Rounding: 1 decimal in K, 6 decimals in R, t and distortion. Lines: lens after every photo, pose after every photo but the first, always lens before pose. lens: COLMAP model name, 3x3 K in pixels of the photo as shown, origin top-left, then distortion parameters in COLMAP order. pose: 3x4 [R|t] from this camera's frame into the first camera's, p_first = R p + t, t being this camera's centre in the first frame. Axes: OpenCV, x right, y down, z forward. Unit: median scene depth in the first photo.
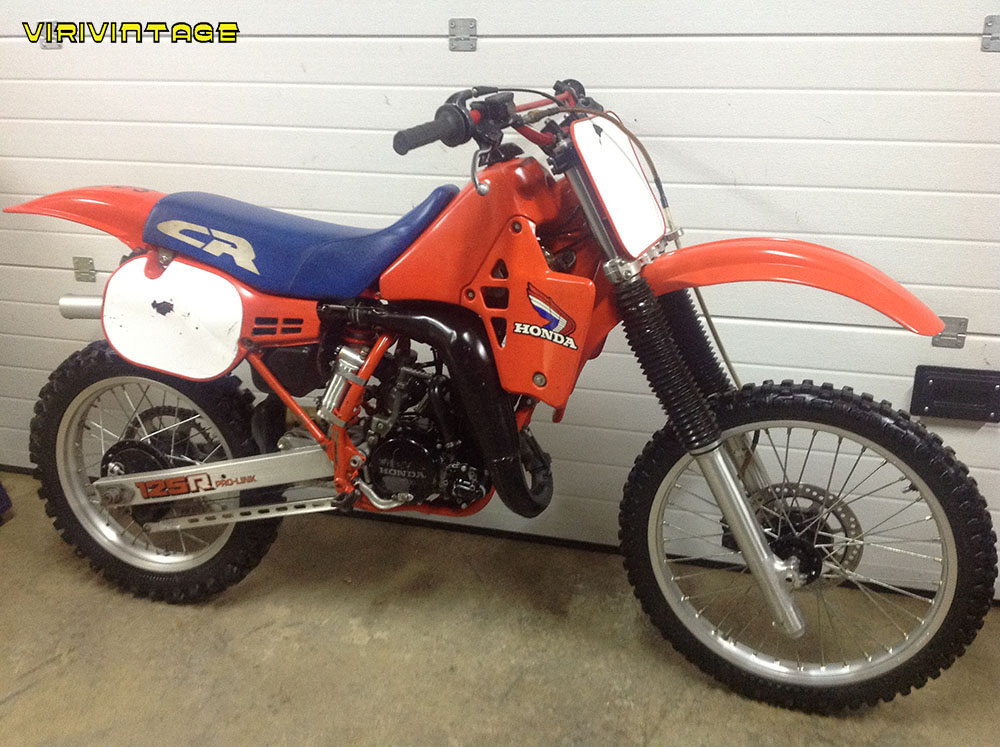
lens RADIAL K [[1112.8, 0, 499.5], [0, 1112.8, 377.2], [0, 0, 1]] dist [-0.004265, 0.000000]
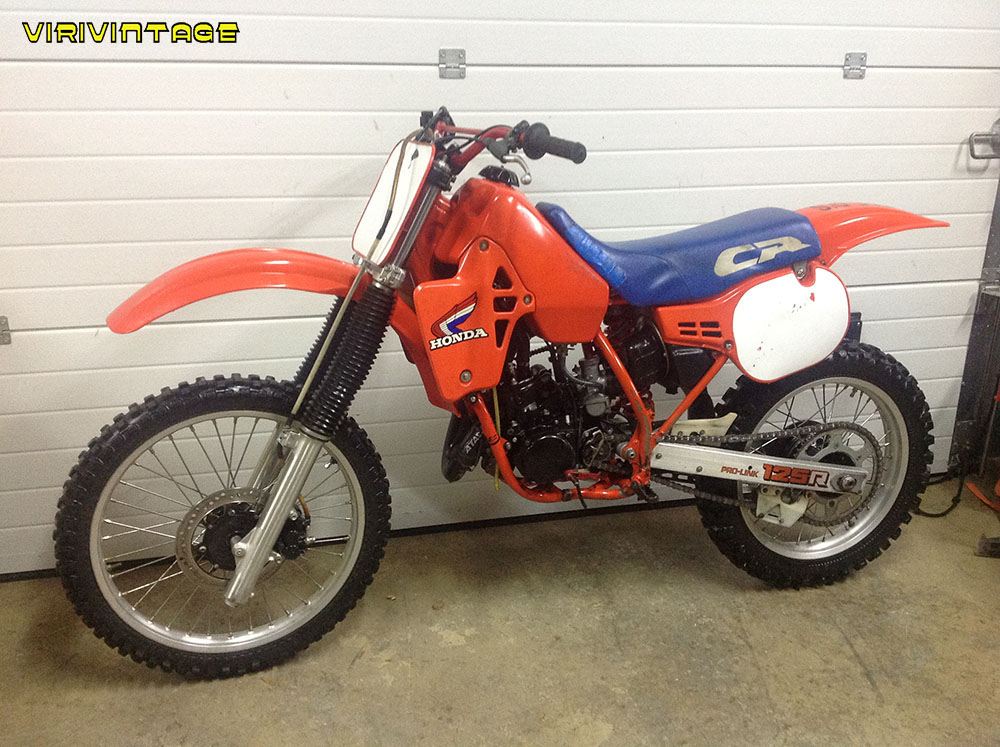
lens RADIAL K [[1009.2, 0, 499.5], [0, 1009.2, 363.8], [0, 0, 1]] dist [-0.014504, 0.000000]
pose [[0.840261, -0.146111, 0.522123, -0.542667], [0.150543, 0.988011, 0.034214, -0.046293], [-0.520863, 0.049853, 0.852183, 0.156783]]
